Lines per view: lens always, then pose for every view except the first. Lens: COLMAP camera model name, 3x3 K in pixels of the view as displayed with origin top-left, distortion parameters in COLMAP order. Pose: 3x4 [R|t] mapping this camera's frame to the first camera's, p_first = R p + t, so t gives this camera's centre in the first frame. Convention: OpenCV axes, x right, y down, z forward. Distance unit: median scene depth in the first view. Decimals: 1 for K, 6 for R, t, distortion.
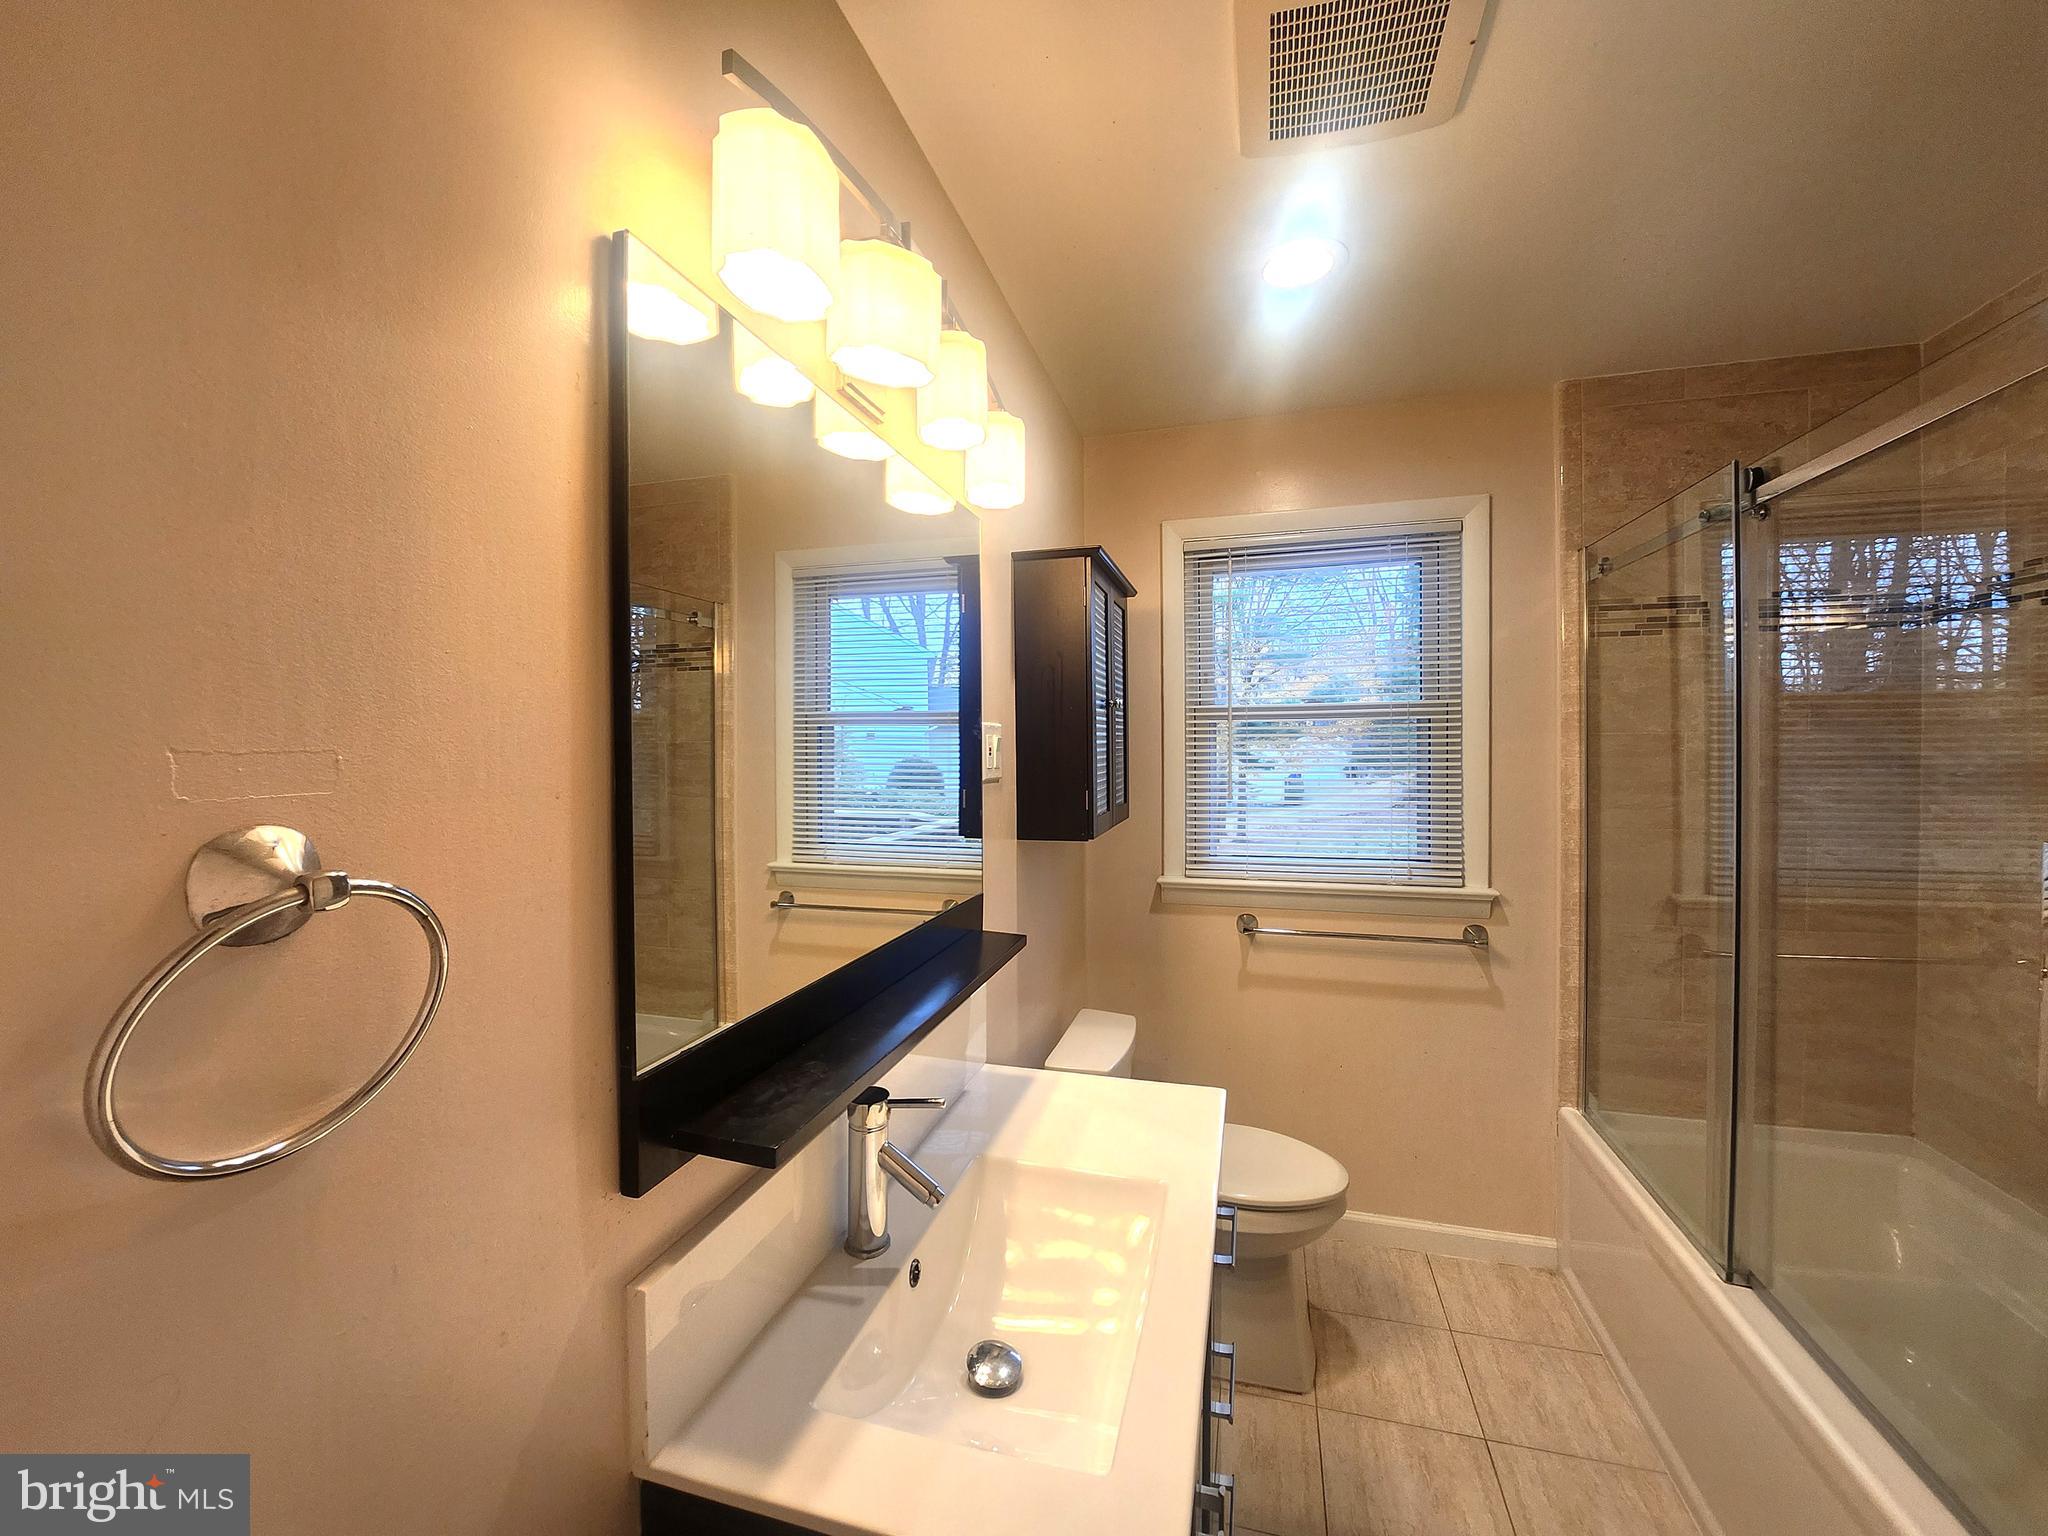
lens RADIAL K [[825.2, 0, 1023.1], [0, 825.2, 754.8], [0, 0, 1]] dist [0.000084, -0.000050]
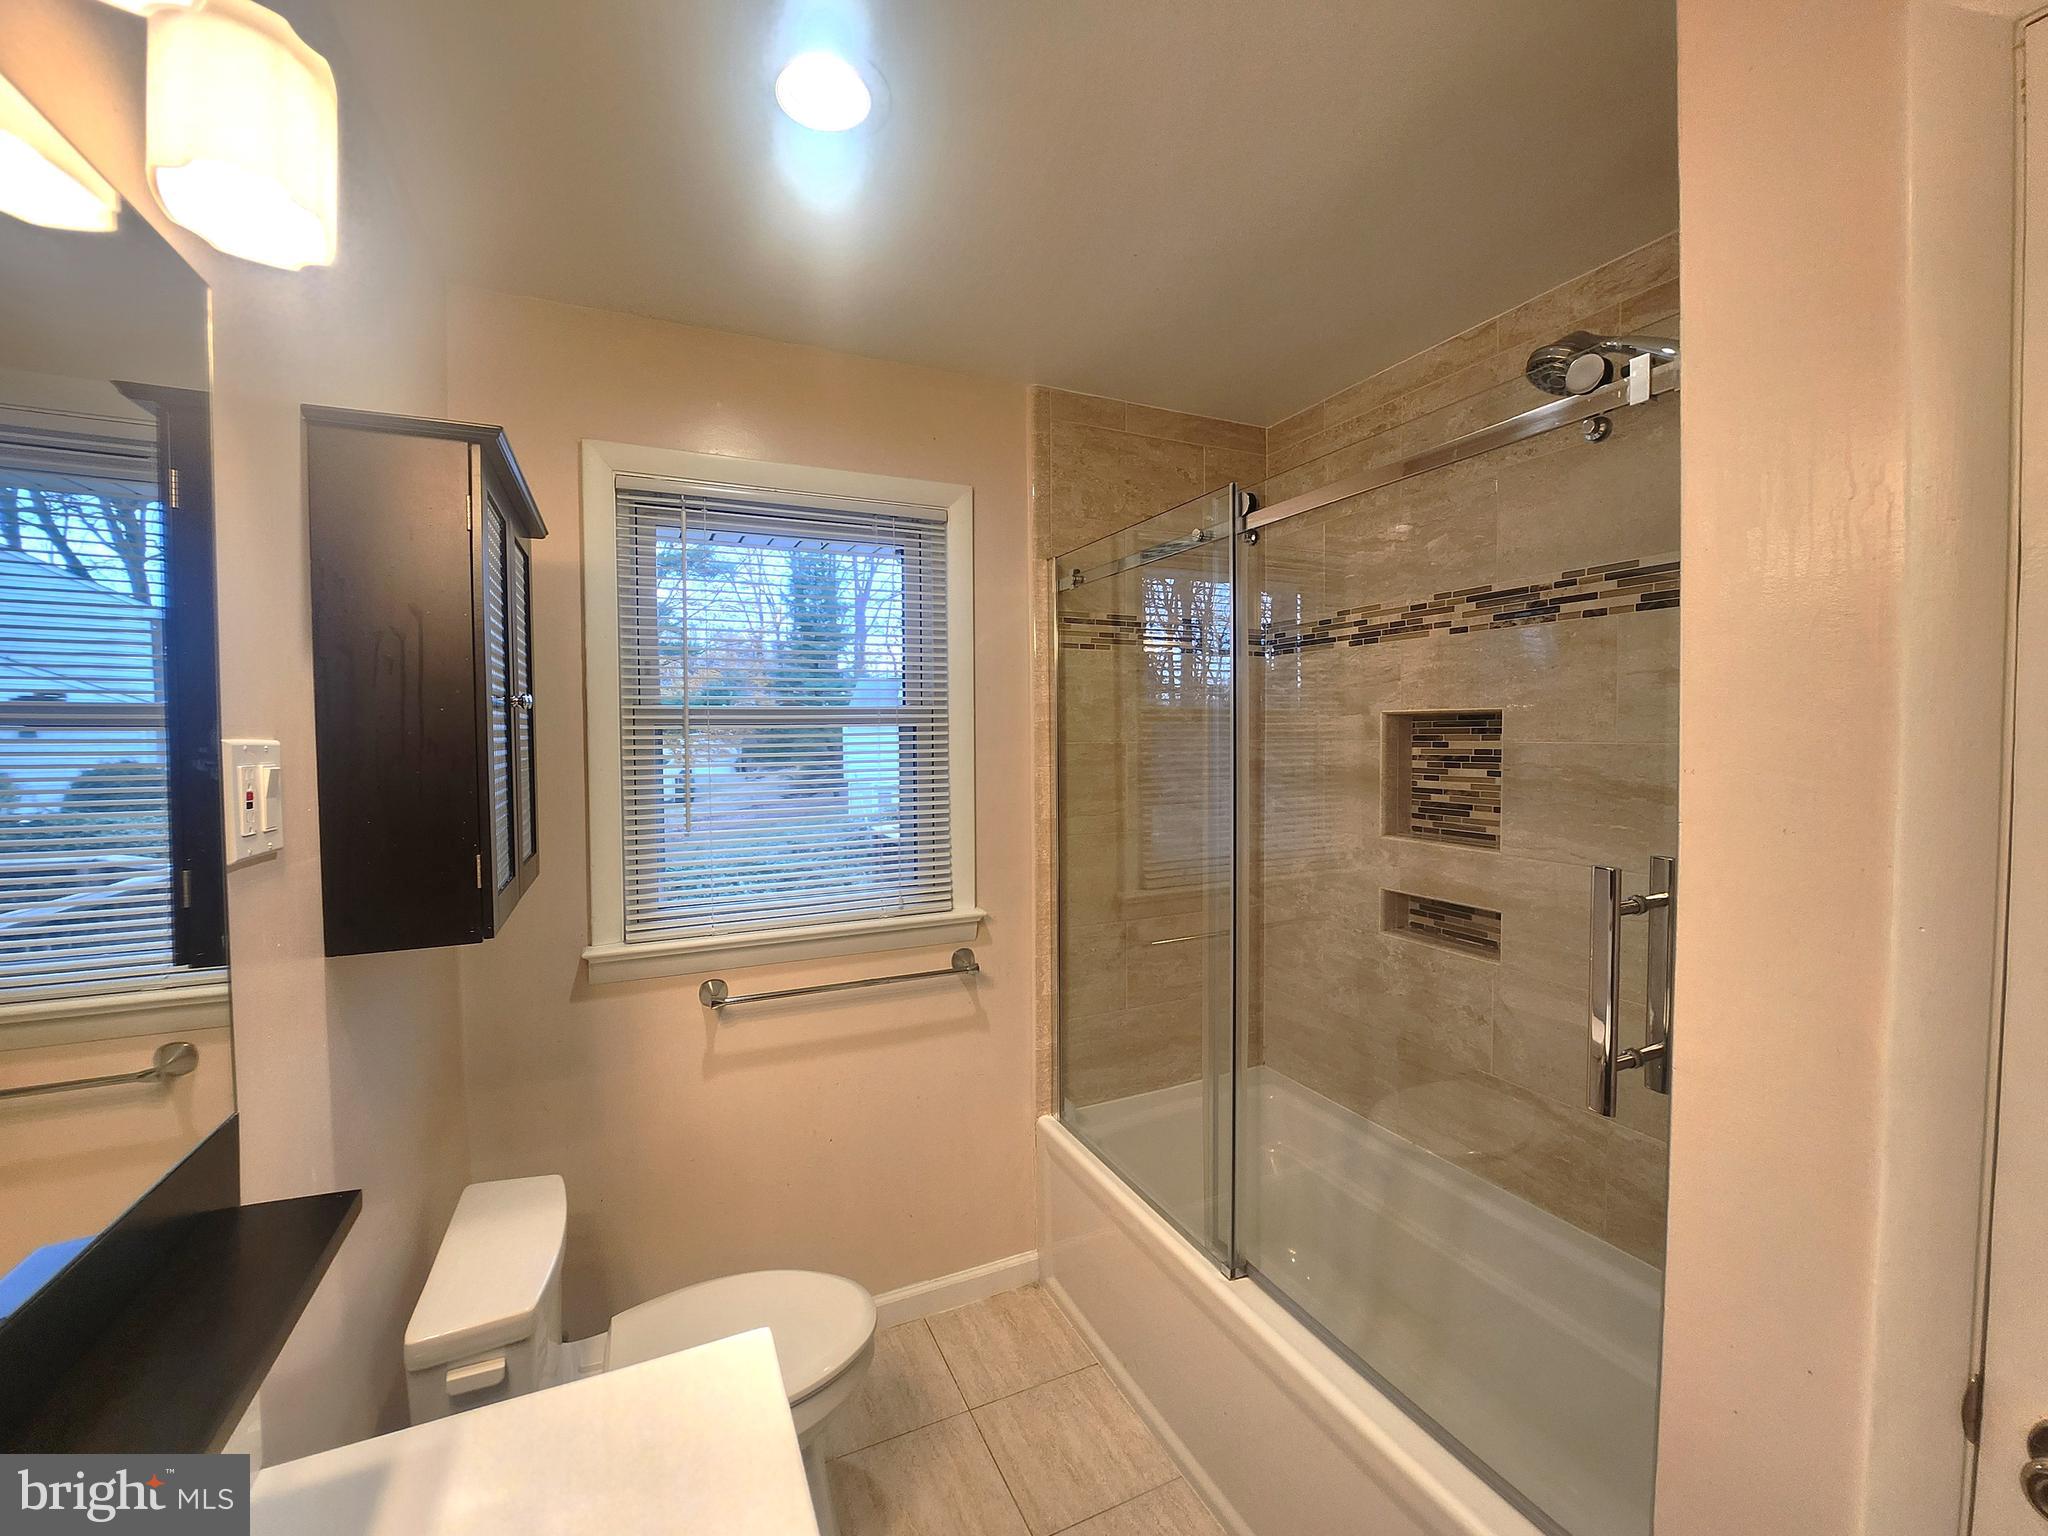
lens RADIAL K [[823.9, 0, 1020.4], [0, 823.9, 757.8], [0, 0, 1]] dist [-0.020721, -0.000112]
pose [[0.759135, -0.018017, 0.650684, -0.003443], [0.011103, 0.999830, 0.014732, -0.023596], [-0.650839, -0.003959, 0.759206, 0.267902]]
